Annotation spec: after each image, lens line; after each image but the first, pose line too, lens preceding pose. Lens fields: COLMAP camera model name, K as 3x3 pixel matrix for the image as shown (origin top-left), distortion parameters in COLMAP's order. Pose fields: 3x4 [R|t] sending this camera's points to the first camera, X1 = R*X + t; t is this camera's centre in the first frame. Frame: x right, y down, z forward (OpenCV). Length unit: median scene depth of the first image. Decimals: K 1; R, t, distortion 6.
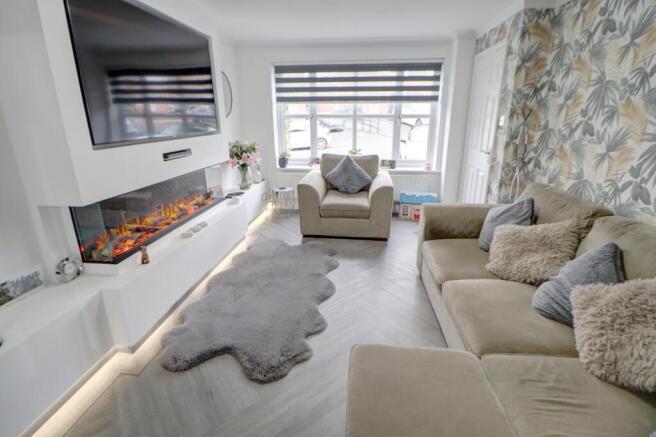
lens RADIAL K [[303.0, 0, 319.7], [0, 303.0, 213.8], [0, 0, 1]] dist [-0.013287, -0.004332]
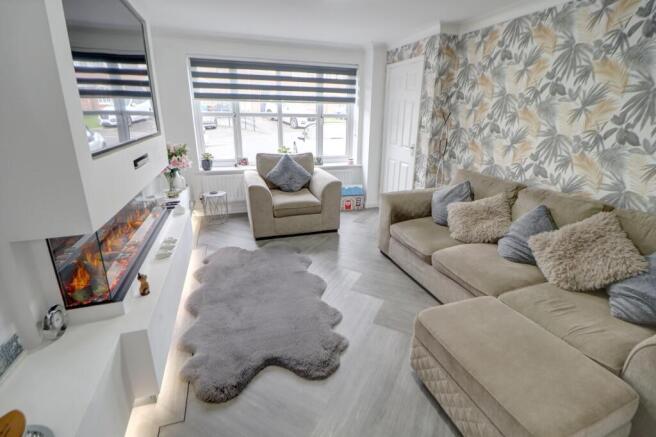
lens RADIAL K [[303.0, 0, 326.3], [0, 303.0, 216.8], [0, 0, 1]] dist [-0.013287, -0.004332]
pose [[0.903513, -0.121616, 0.410942, -0.370806], [0.115308, 0.992516, 0.040210, -0.016865], [-0.412757, 0.011055, 0.910774, 0.039642]]
